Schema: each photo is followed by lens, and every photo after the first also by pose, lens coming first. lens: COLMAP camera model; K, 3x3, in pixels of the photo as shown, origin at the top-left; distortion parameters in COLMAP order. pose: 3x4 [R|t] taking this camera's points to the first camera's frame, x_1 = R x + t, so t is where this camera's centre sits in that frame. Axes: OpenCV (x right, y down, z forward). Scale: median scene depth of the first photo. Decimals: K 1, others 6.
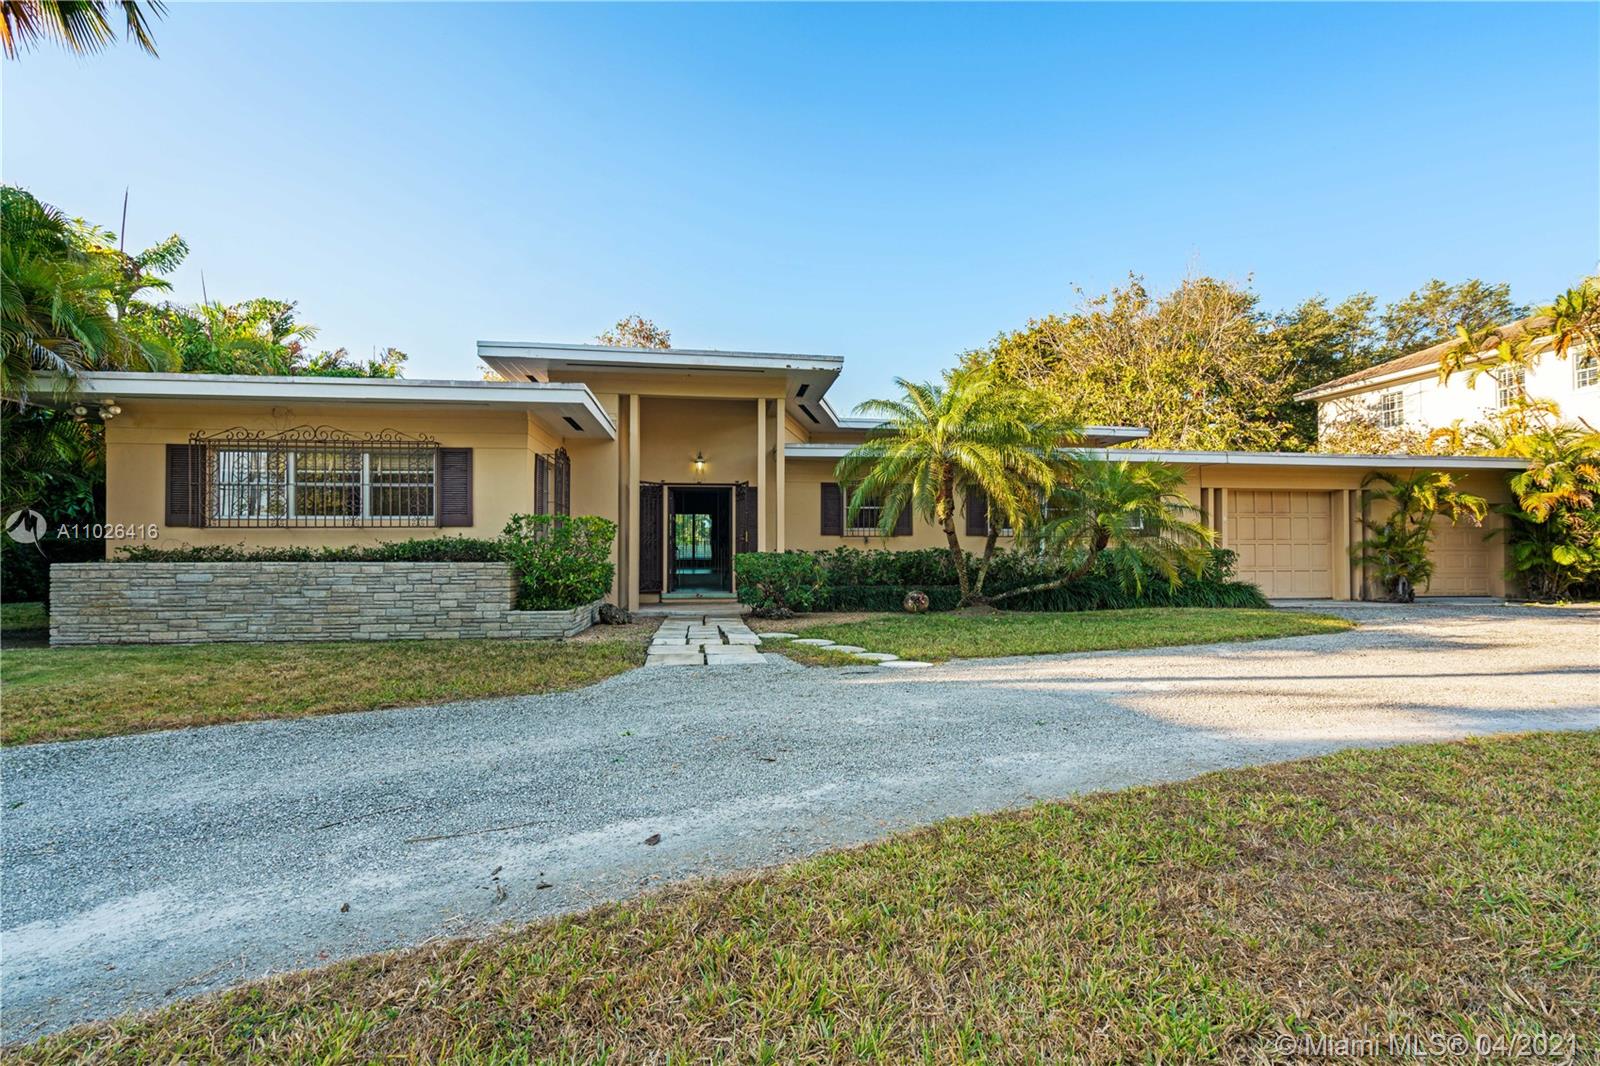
lens RADIAL K [[735.8, 0, 815.6], [0, 735.8, 534.7], [0, 0, 1]] dist [-0.007033, 0.001768]
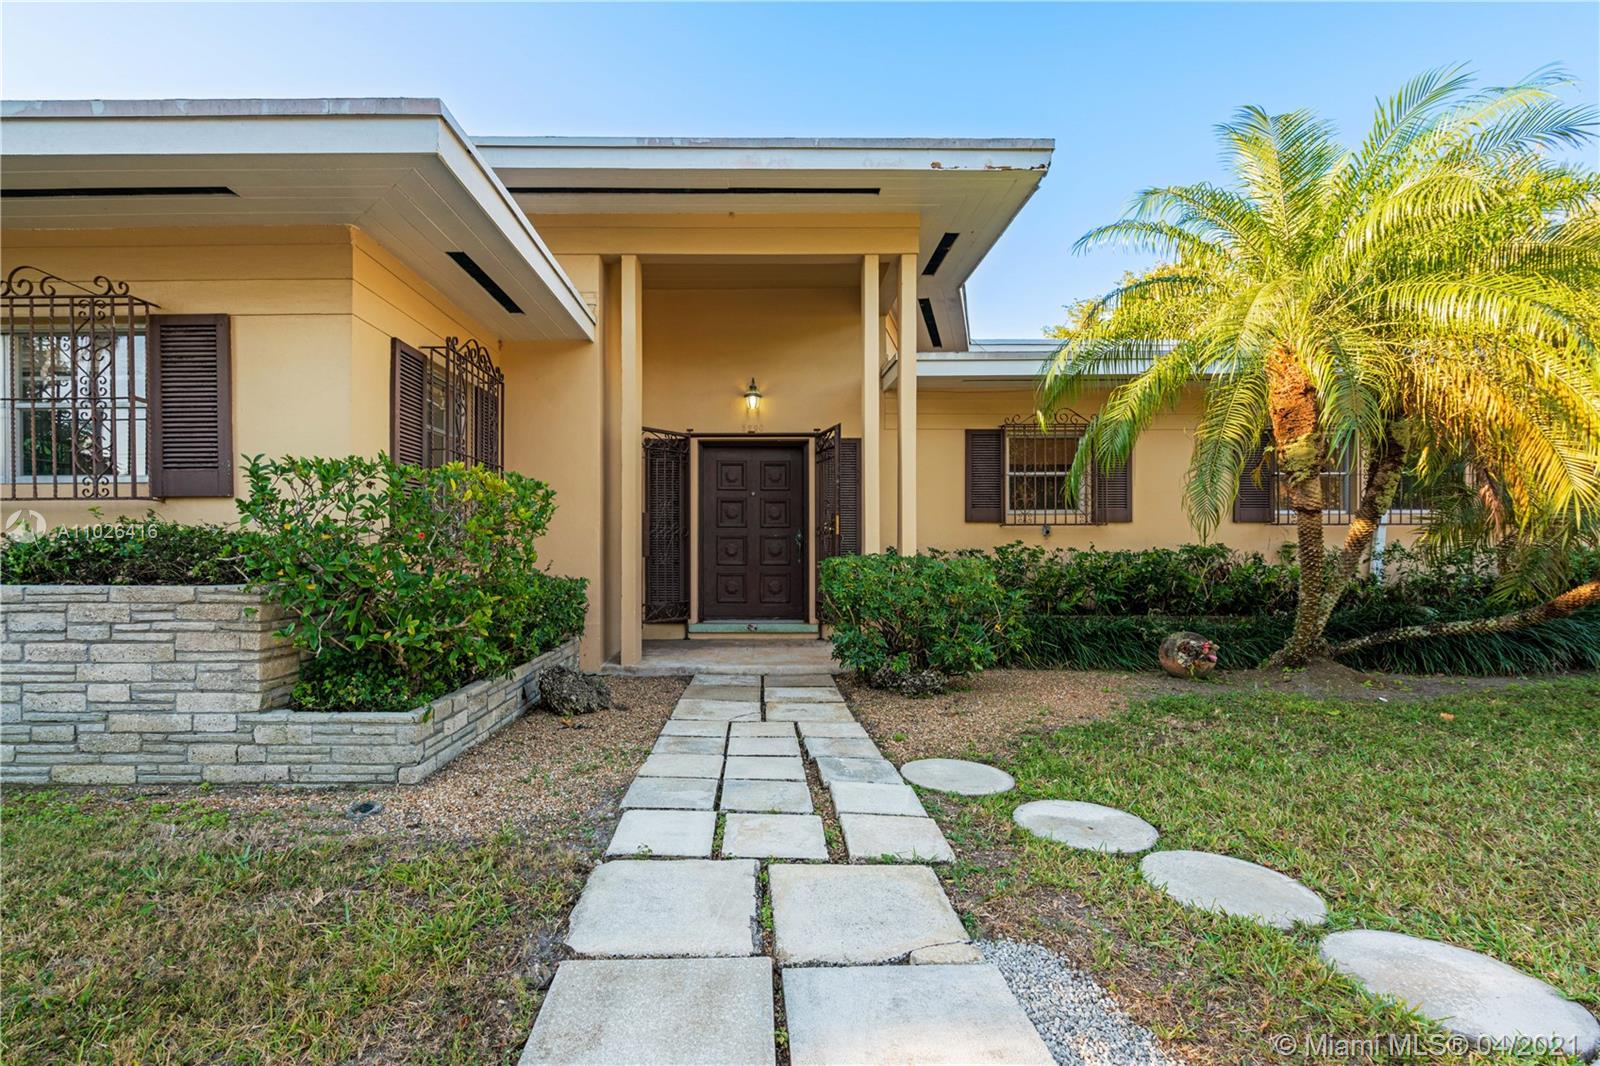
lens RADIAL K [[735.8, 0, 793.2], [0, 735.8, 533.6], [0, 0, 1]] dist [-0.007033, 0.001768]
pose [[0.994913, -0.002852, -0.100702, -0.077656], [0.003225, 0.999989, 0.003544, 0.007555], [0.100691, -0.003851, 0.994910, 0.489535]]
